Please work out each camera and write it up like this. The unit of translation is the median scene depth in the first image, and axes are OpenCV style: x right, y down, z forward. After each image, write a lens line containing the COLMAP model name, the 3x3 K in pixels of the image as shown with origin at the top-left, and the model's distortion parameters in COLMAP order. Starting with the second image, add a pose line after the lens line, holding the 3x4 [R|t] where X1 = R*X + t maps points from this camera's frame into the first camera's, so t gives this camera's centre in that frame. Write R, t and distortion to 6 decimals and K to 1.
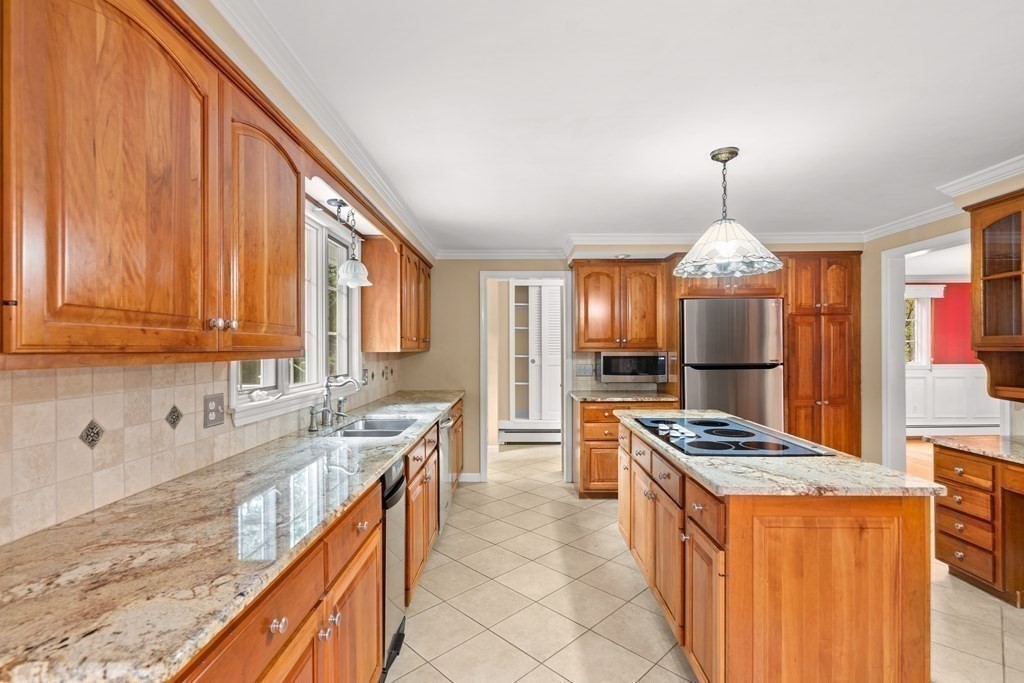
lens RADIAL K [[481.2, 0, 508.0], [0, 481.2, 346.3], [0, 0, 1]] dist [0.004144, 0.000532]
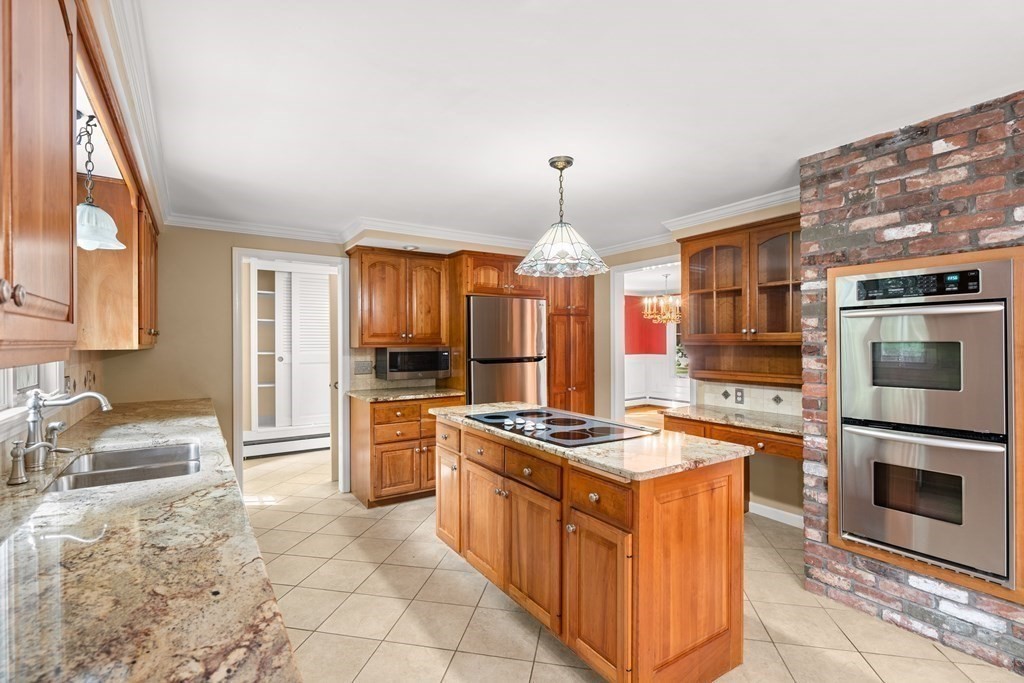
lens RADIAL K [[476.5, 0, 504.8], [0, 476.5, 342.2], [0, 0, 1]] dist [-0.001705, 0.000274]
pose [[0.829615, 0.000019, 0.558336, -0.162551], [-0.000201, 1.000000, 0.000265, 0.001123], [-0.558336, -0.000332, 0.829615, 0.125086]]
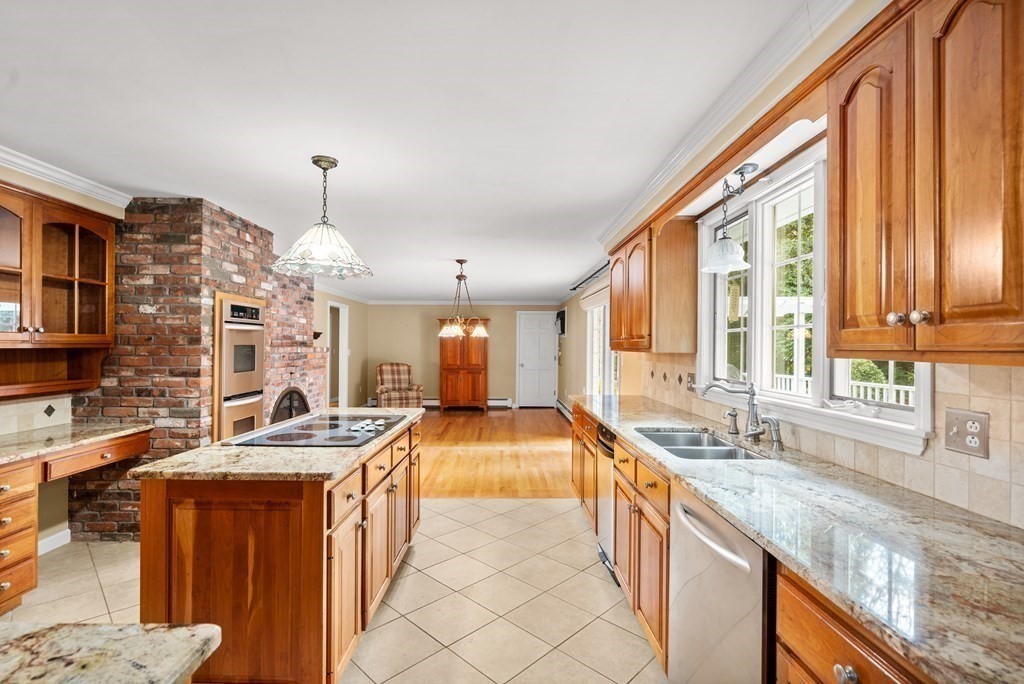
lens RADIAL K [[476.5, 0, 504.8], [0, 476.5, 342.7], [0, 0, 1]] dist [-0.001705, 0.000274]
pose [[-0.999872, -0.003891, -0.015494, 0.047647], [-0.003758, 0.999956, -0.008573, 0.002547], [0.015527, -0.008513, -0.999843, 1.360682]]
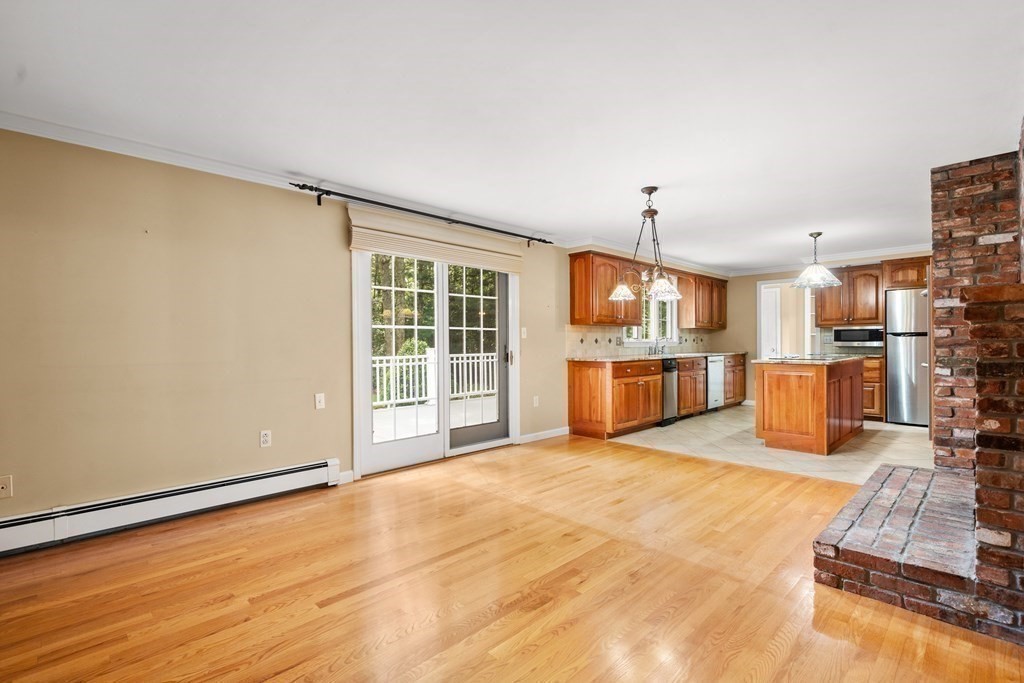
lens RADIAL K [[476.5, 0, 504.8], [0, 476.5, 342.2], [0, 0, 1]] dist [-0.001705, 0.000274]
pose [[0.702165, -0.001718, -0.712012, 0.675774], [0.005722, 0.999978, 0.003230, 0.061694], [0.711992, -0.006342, 0.702159, -1.072719]]
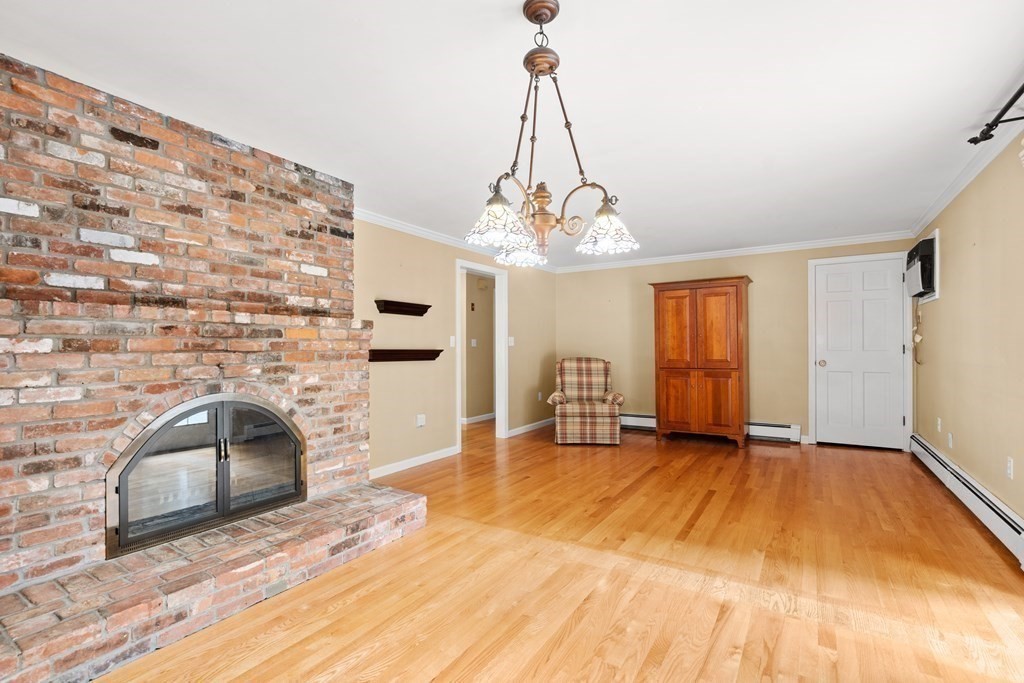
lens RADIAL K [[476.5, 0, 504.8], [0, 476.5, 342.2], [0, 0, 1]] dist [-0.001705, 0.000274]
pose [[-0.847955, 0.012467, 0.529922, -0.050636], [0.005696, 0.999880, -0.014409, 0.063369], [-0.530038, -0.009199, -0.847924, 0.287691]]
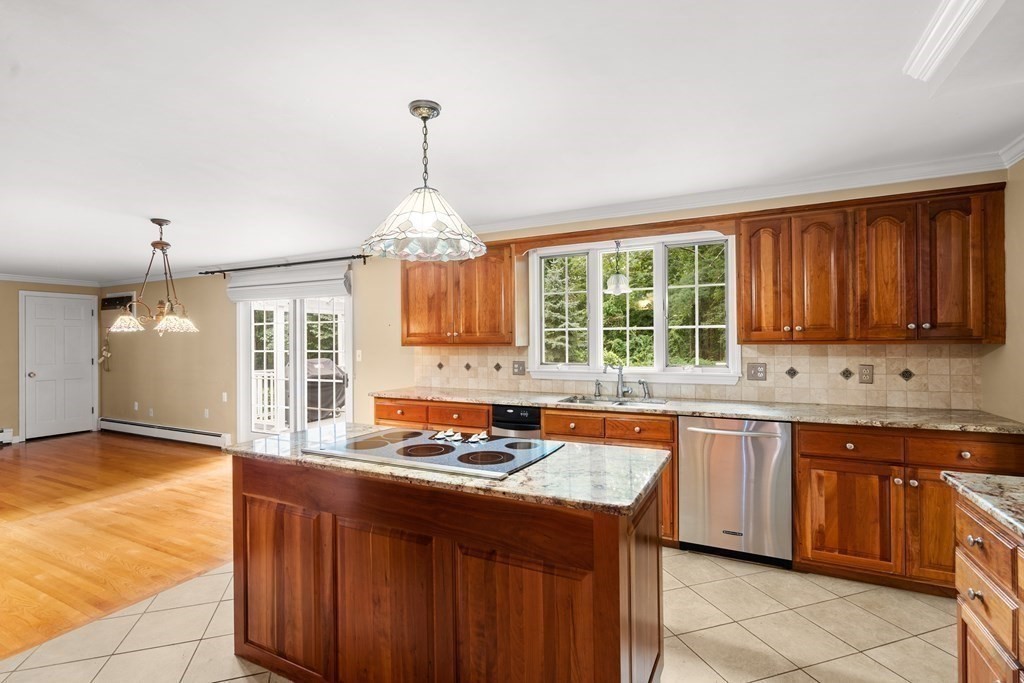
lens RADIAL K [[476.5, 0, 504.8], [0, 476.5, 342.2], [0, 0, 1]] dist [-0.001705, 0.000274]
pose [[-0.444221, 0.008756, -0.895874, 0.746316], [0.011298, 0.999927, 0.004171, -0.002172], [0.895846, -0.008269, -0.444288, 0.985589]]
